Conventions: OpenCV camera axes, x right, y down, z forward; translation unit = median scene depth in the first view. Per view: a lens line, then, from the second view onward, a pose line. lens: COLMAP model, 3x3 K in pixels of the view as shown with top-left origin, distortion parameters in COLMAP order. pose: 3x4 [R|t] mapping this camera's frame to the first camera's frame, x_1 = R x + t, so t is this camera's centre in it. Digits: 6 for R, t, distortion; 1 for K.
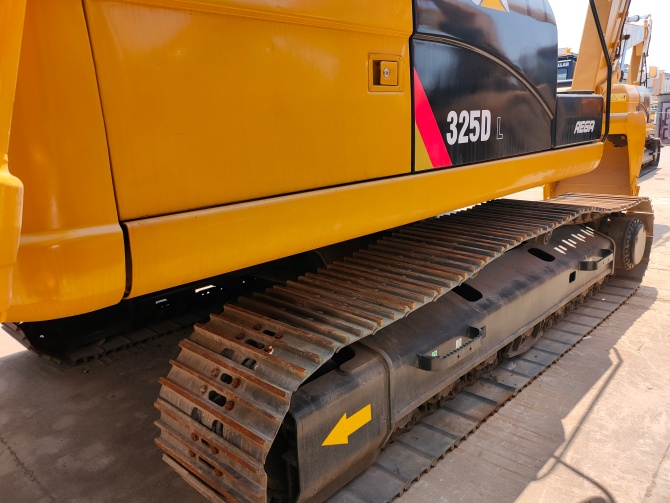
lens RADIAL K [[503.9, 0, 339.6], [0, 503.9, 252.5], [0, 0, 1]] dist [0.023843, -0.006893]
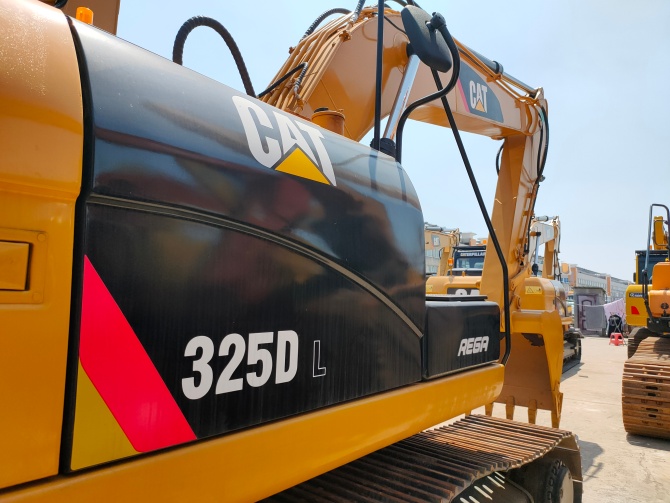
lens RADIAL K [[503.9, 0, 339.6], [0, 503.9, 252.5], [0, 0, 1]] dist [0.023843, -0.006893]
pose [[0.991504, 0.081068, 0.101726, 0.168450], [-0.044611, 0.946534, -0.319505, -0.108815], [-0.122189, 0.312252, 0.942109, 0.244107]]
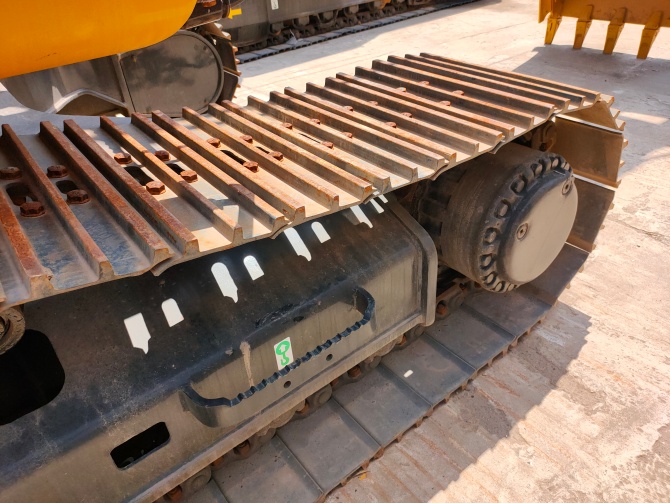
lens RADIAL K [[503.9, 0, 339.6], [0, 503.9, 252.5], [0, 0, 1]] dist [0.023843, -0.006893]
pose [[0.991397, 0.056346, -0.118136, 0.522067], [-0.008661, 0.928854, 0.370345, -0.135149], [0.130599, -0.366136, 0.921351, 0.700573]]
